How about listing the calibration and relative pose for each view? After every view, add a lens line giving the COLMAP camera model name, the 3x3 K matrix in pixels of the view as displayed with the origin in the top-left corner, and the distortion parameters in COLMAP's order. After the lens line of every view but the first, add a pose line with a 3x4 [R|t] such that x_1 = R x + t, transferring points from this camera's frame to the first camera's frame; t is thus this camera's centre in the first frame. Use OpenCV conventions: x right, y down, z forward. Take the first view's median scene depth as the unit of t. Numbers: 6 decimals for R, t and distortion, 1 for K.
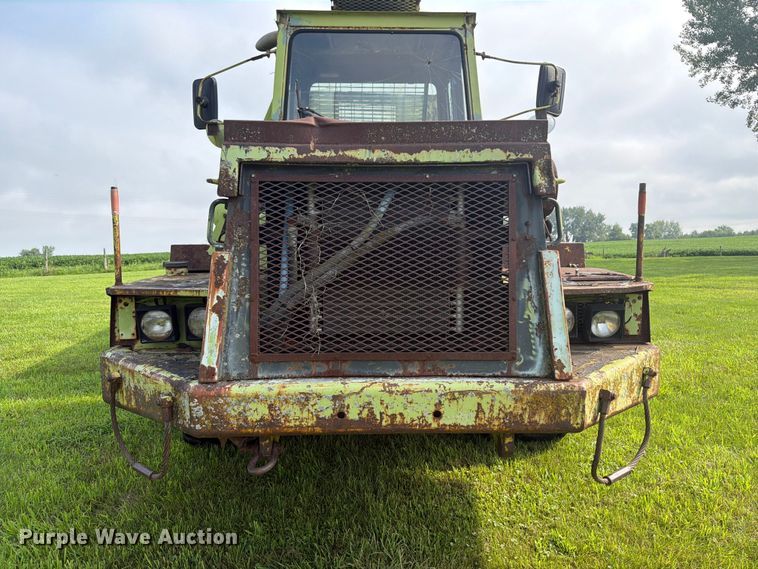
lens RADIAL K [[528.7, 0, 379.0], [0, 528.7, 284.5], [0, 0, 1]] dist [0.127138, -0.220893]
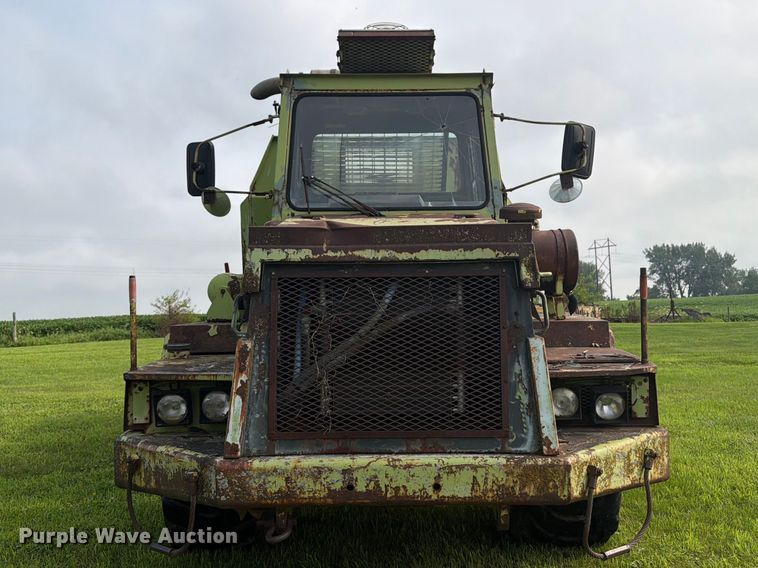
lens RADIAL K [[776.7, 0, 386.4], [0, 776.7, 287.3], [0, 0, 1]] dist [0.118970, -0.122512]
pose [[0.999798, -0.006962, -0.018871, 0.037158], [0.005190, 0.995713, -0.092356, -0.019283], [0.019433, 0.092240, 0.995547, -0.644607]]
